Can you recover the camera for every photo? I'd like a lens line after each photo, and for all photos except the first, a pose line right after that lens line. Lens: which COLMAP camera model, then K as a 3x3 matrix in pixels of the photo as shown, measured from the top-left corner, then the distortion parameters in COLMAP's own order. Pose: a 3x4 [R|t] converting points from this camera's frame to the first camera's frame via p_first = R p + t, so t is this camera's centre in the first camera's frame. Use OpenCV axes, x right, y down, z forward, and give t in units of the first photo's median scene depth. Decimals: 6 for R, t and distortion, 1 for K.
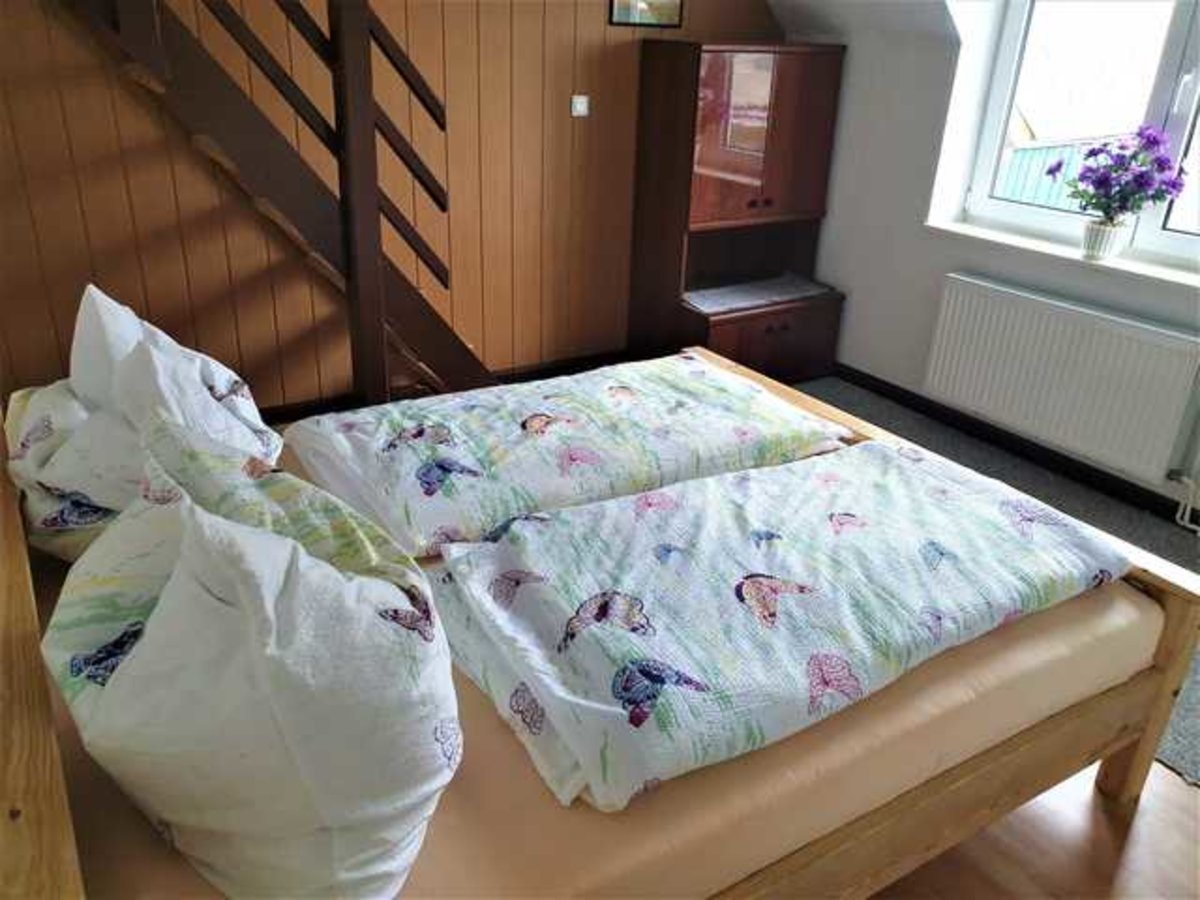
lens RADIAL K [[940.3, 0, 603.3], [0, 940.3, 434.5], [0, 0, 1]] dist [0.027034, -0.009219]
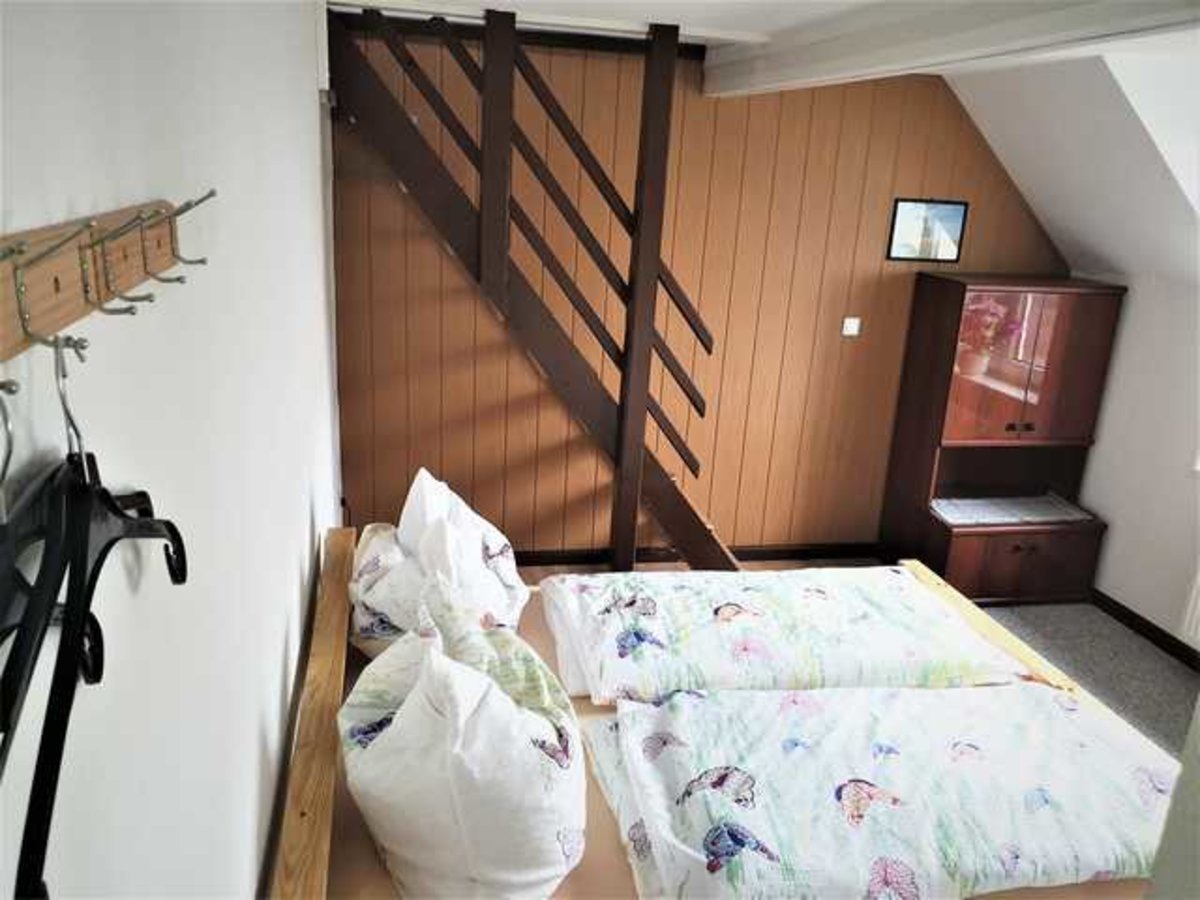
lens RADIAL K [[943.8, 0, 603.8], [0, 943.8, 453.5], [0, 0, 1]] dist [0.011035, -0.004166]
pose [[0.936615, 0.120854, -0.328857, 0.200927], [-0.163230, 0.981053, -0.104359, -0.078338], [0.310014, 0.151423, 0.938596, -0.285303]]
